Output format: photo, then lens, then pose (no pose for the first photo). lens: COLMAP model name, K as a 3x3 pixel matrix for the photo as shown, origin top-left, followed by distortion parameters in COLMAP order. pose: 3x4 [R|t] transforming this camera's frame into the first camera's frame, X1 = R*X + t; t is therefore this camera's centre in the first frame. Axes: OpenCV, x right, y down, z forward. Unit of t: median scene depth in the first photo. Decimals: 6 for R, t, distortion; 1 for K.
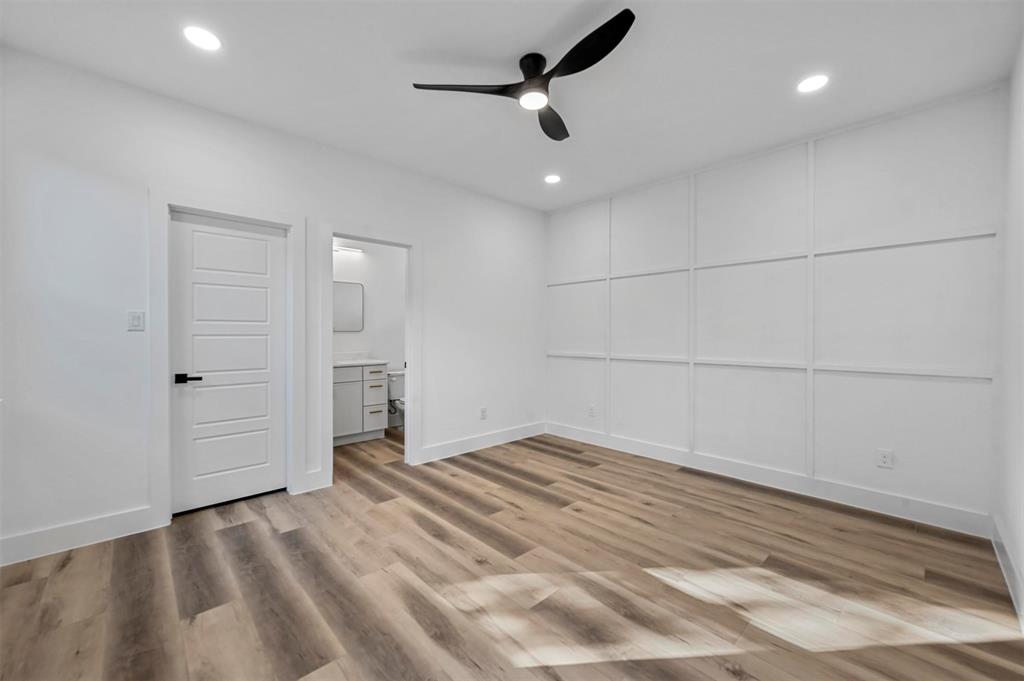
lens RADIAL K [[413.8, 0, 513.6], [0, 413.8, 325.1], [0, 0, 1]] dist [-0.000548, 0.000427]
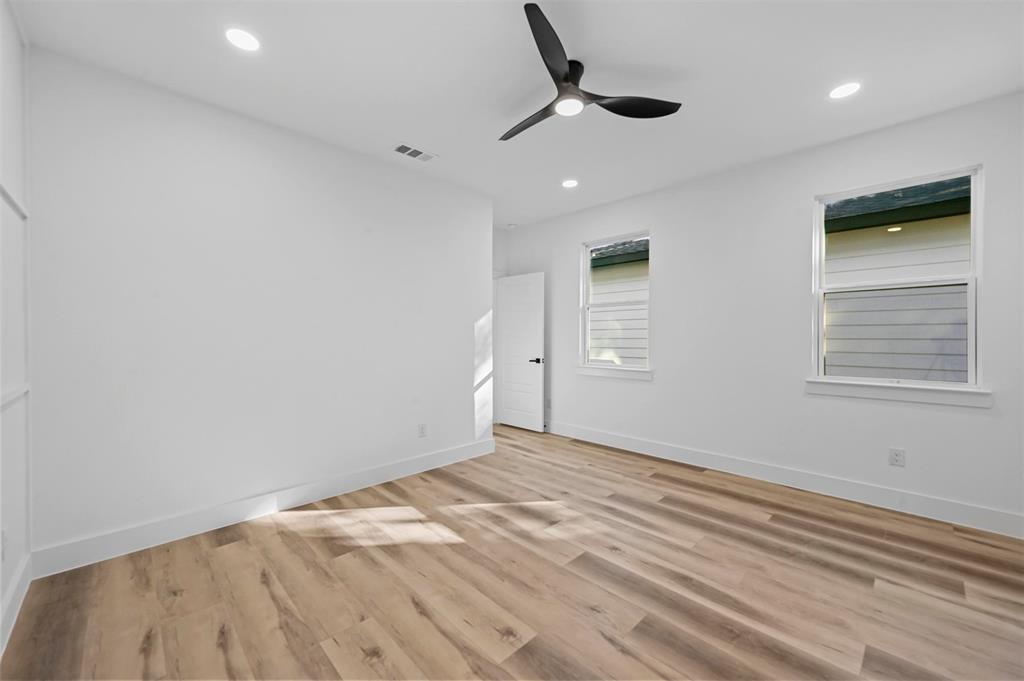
lens RADIAL K [[404.6, 0, 508.6], [0, 404.6, 338.9], [0, 0, 1]] dist [-0.000152, 0.000238]
pose [[-0.999990, -0.002130, -0.003817, 0.185927], [-0.002075, 0.999893, -0.014456, 0.035398], [0.003847, -0.014448, -0.999888, 1.881523]]
